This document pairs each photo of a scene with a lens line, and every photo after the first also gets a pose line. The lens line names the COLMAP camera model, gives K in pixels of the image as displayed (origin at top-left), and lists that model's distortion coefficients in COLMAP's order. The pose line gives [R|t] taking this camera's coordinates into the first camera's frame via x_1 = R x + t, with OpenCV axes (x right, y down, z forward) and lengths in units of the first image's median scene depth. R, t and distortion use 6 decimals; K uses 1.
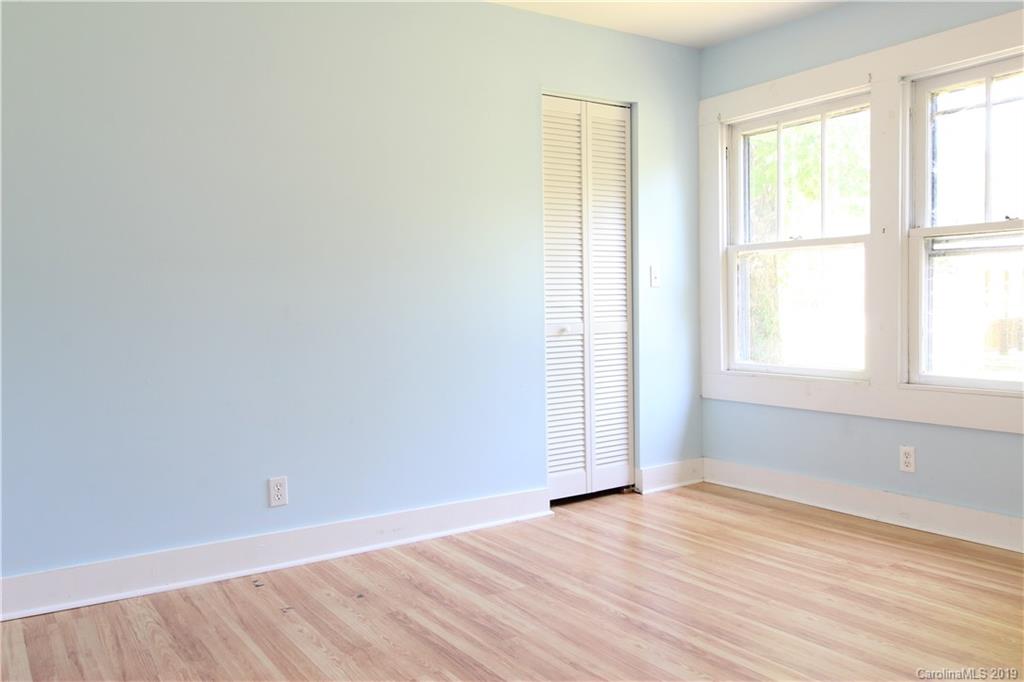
lens RADIAL K [[796.8, 0, 512.0], [0, 796.8, 341.0], [0, 0, 1]] dist [0.022226, -0.001258]
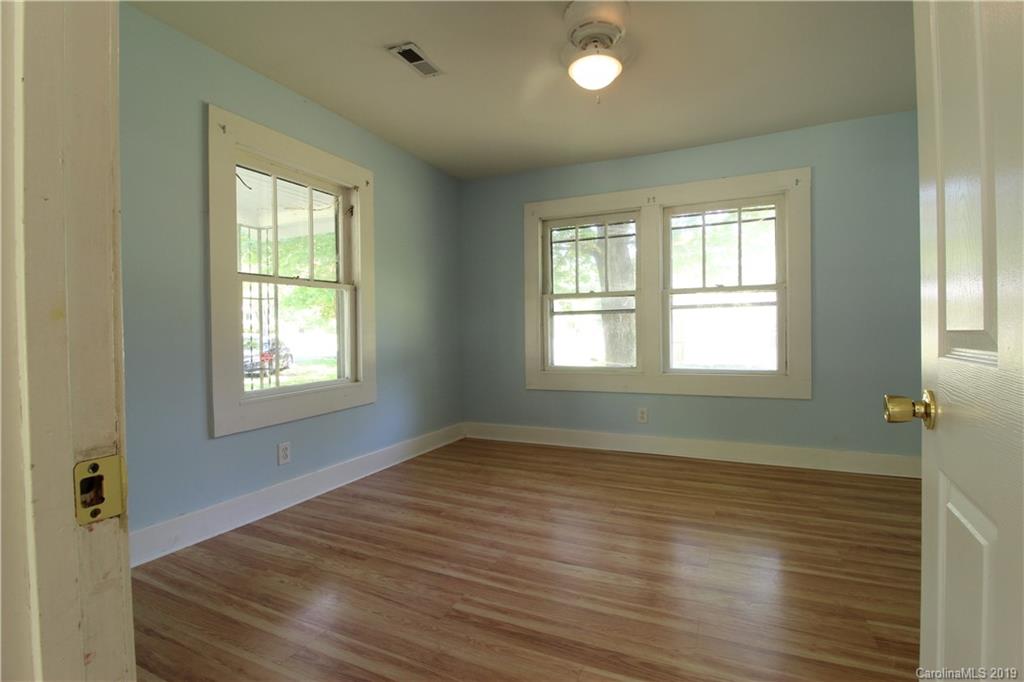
lens RADIAL K [[457.5, 0, 512.0], [0, 457.5, 341.0], [0, 0, 1]] dist [0.093820, 0.000009]
pose [[0.848502, 0.005194, 0.529166, -0.322121], [0.021176, 0.998818, -0.043759, 0.017232], [-0.528768, 0.048335, 0.847389, 0.254678]]
